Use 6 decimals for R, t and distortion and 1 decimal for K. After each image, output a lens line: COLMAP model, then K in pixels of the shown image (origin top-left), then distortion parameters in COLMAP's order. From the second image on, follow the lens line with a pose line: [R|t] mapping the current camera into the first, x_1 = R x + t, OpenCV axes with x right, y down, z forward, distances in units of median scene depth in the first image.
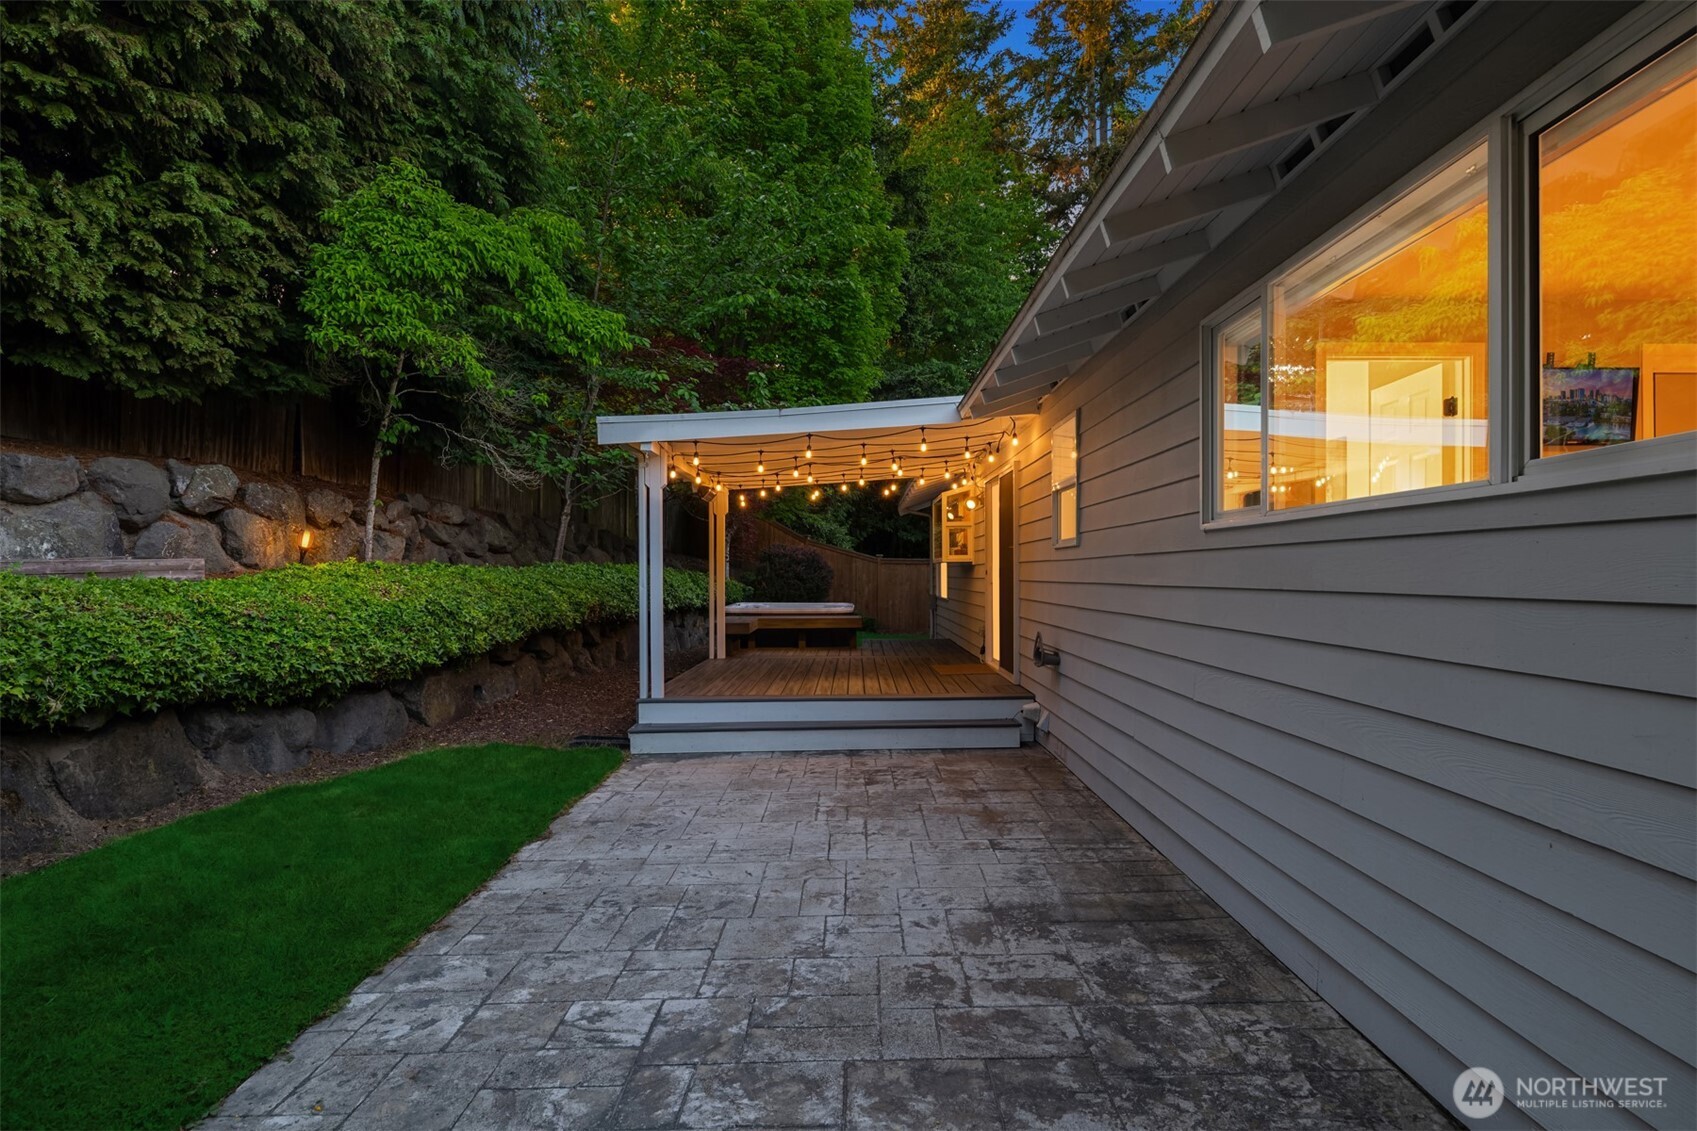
lens RADIAL K [[926.2, 0, 866.8], [0, 926.2, 577.2], [0, 0, 1]] dist [-0.000230, -0.004962]
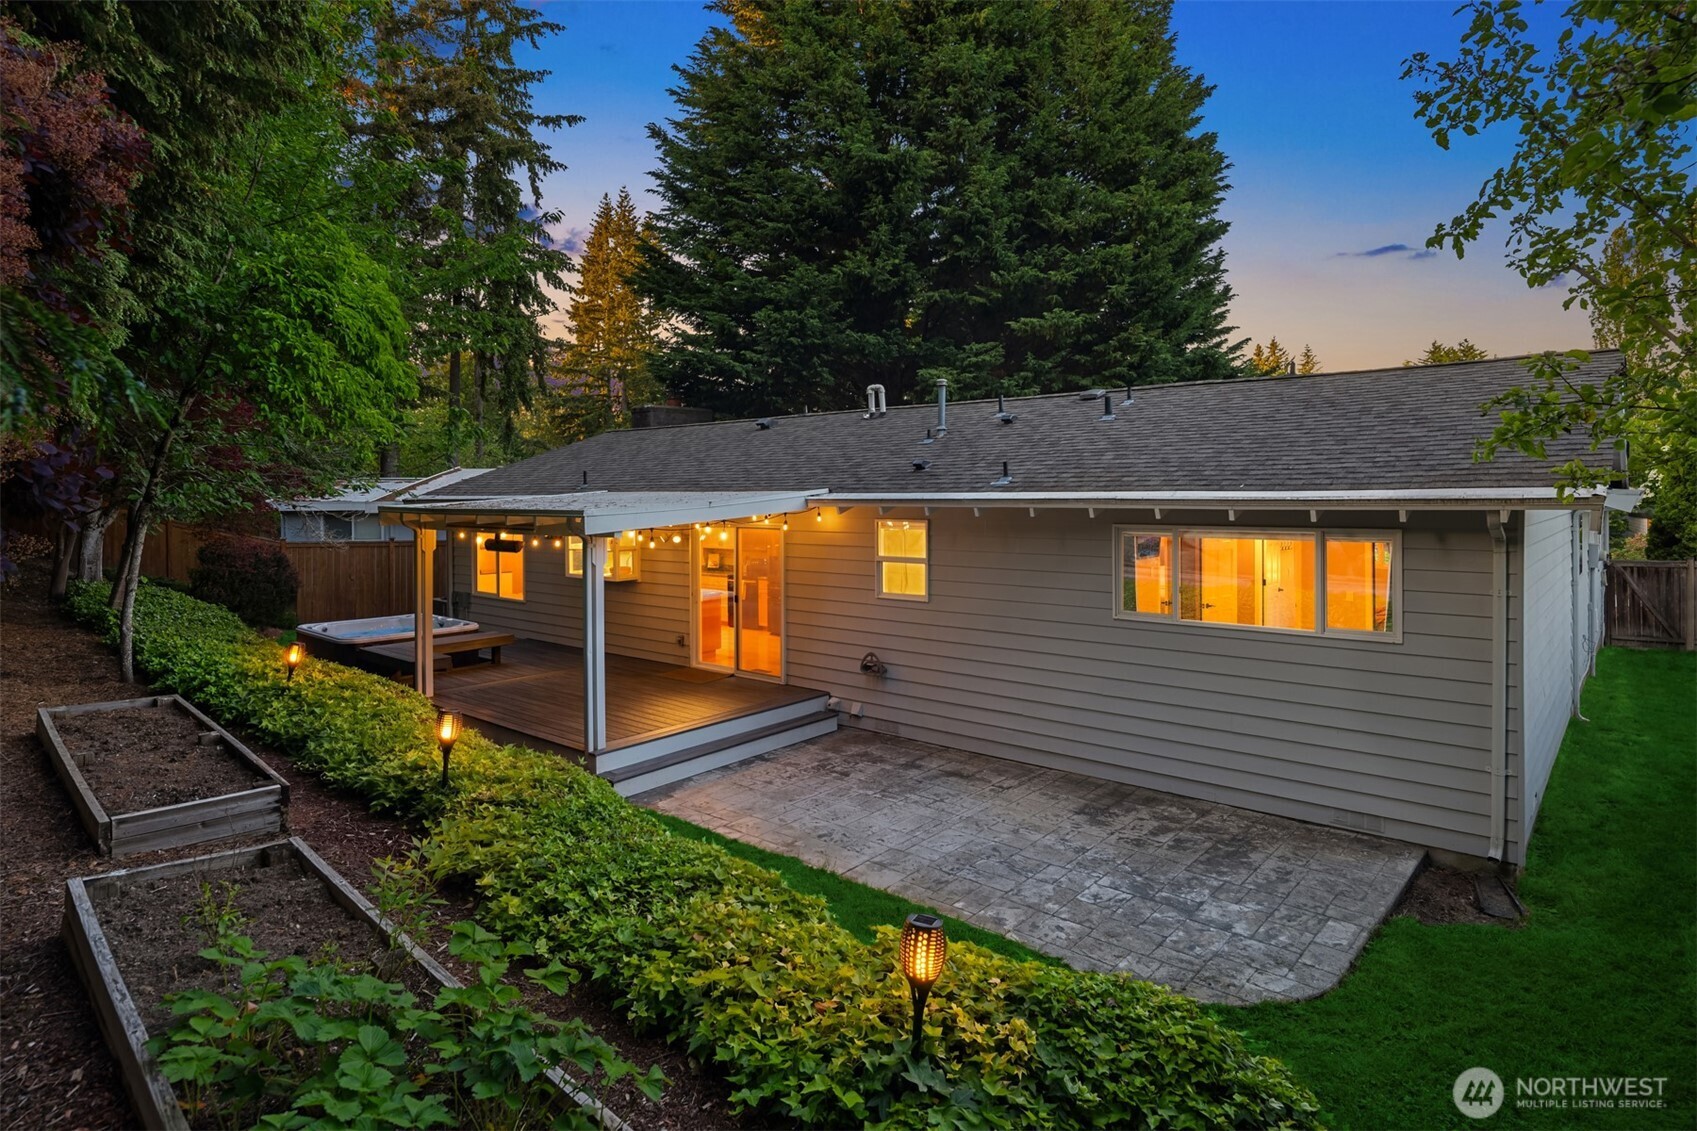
lens RADIAL K [[921.7, 0, 887.6], [0, 921.7, 499.6], [0, 0, 1]] dist [-0.001108, -0.000819]
pose [[0.646508, -0.004357, 0.762895, -1.025284], [0.006725, 0.999977, 0.000013, -0.207233], [-0.762878, 0.005122, 0.646522, -0.008305]]
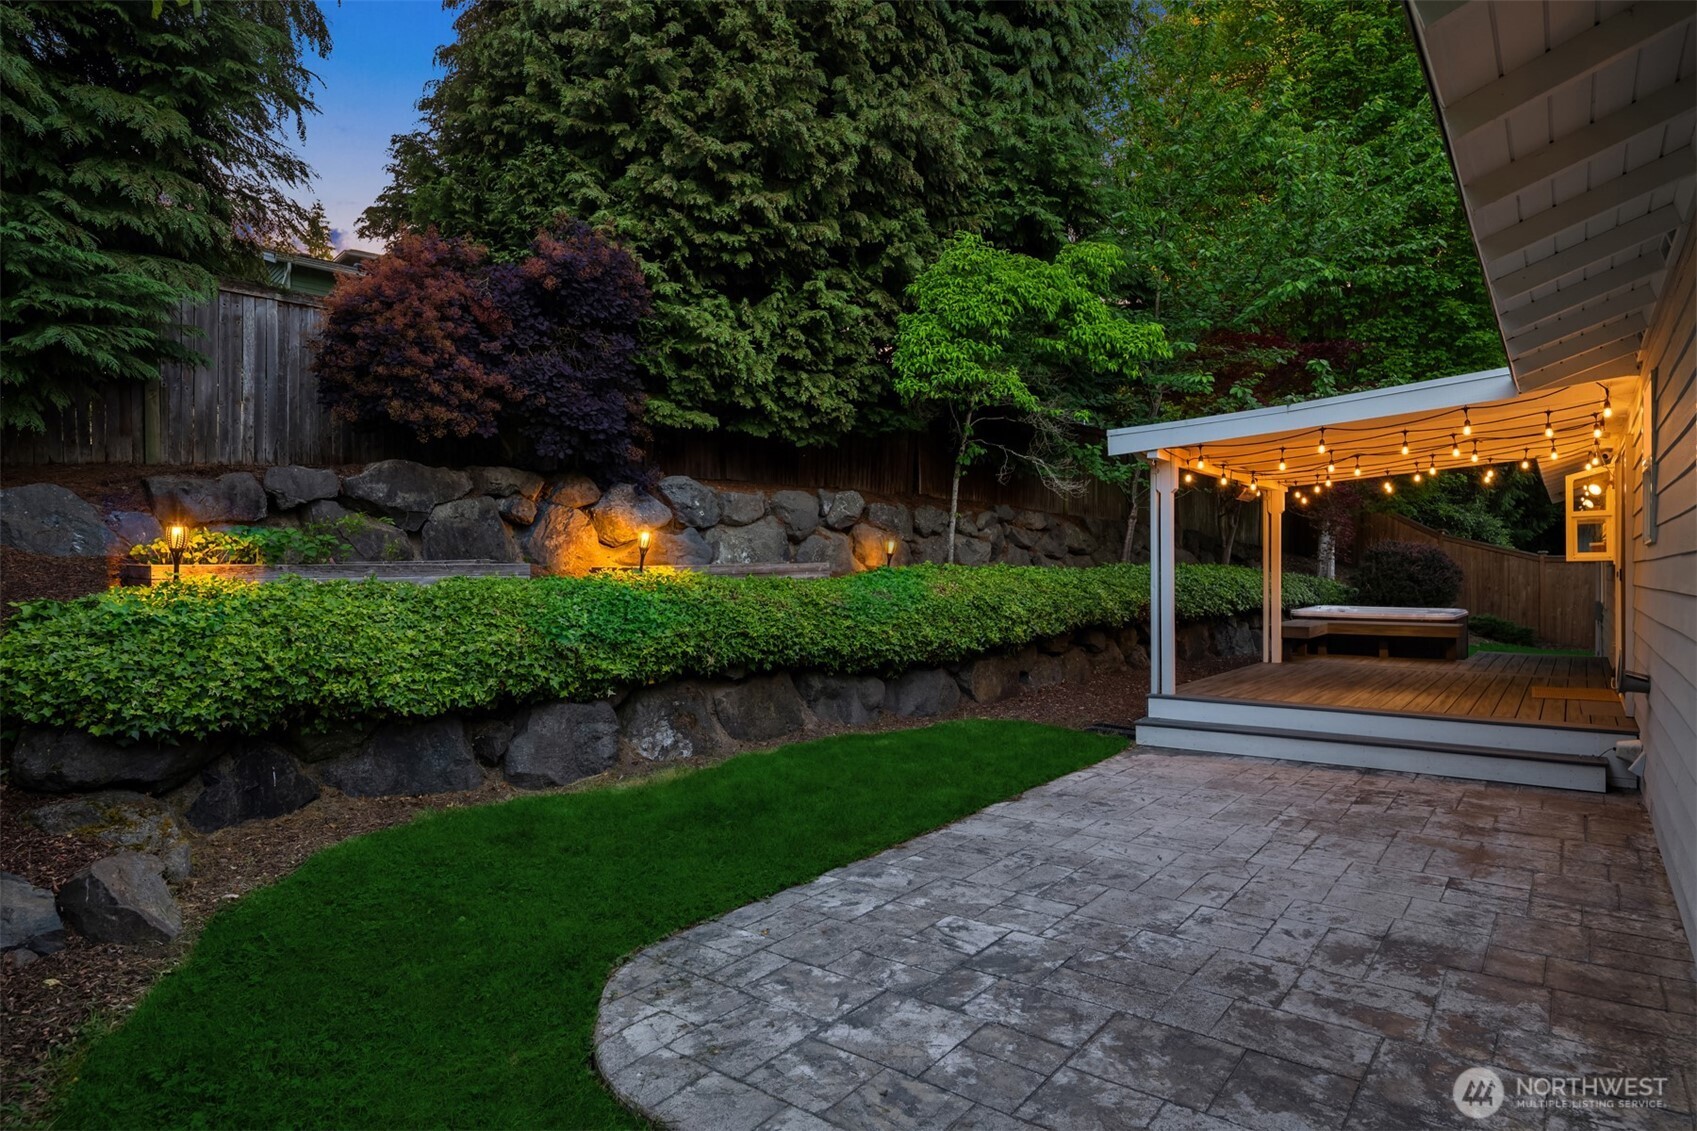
lens RADIAL K [[926.2, 0, 866.8], [0, 926.2, 577.2], [0, 0, 1]] dist [-0.000230, -0.004962]
pose [[0.785615, 0.005448, -0.618692, 0.178764], [-0.004622, 0.999985, 0.002936, -0.003286], [0.618699, 0.000554, 0.785628, -0.031591]]
